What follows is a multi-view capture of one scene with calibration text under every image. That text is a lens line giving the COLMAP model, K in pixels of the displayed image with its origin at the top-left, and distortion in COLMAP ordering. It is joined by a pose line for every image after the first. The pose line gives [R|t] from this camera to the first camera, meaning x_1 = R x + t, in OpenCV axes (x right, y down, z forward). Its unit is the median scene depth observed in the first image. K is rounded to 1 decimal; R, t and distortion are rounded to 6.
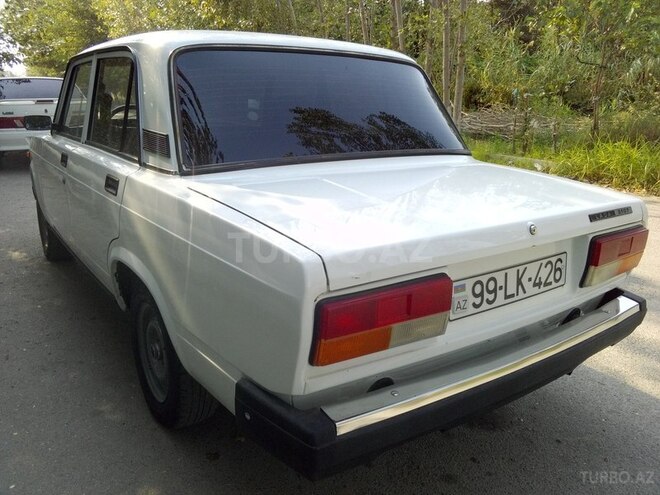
lens RADIAL K [[522.0, 0, 340.9], [0, 522.0, 248.3], [0, 0, 1]] dist [0.012924, -0.004235]
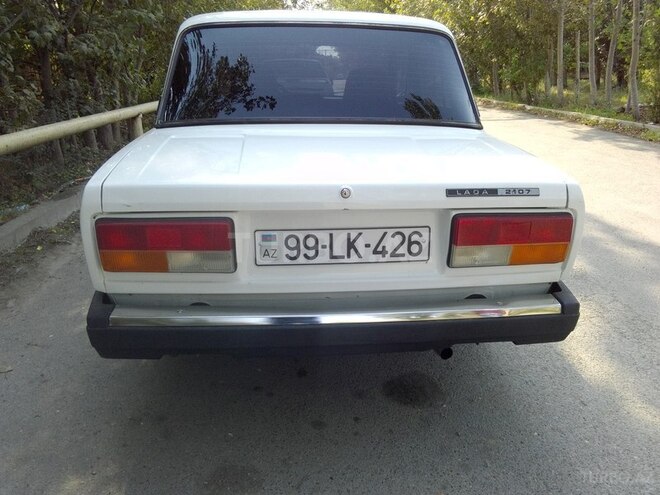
lens RADIAL K [[522.0, 0, 340.9], [0, 522.0, 248.3], [0, 0, 1]] dist [0.012924, -0.004235]
pose [[0.873022, 0.144153, -0.465888, 0.804350], [-0.129000, 0.989548, 0.064450, 0.006148], [0.470309, 0.003833, 0.882493, 0.080024]]
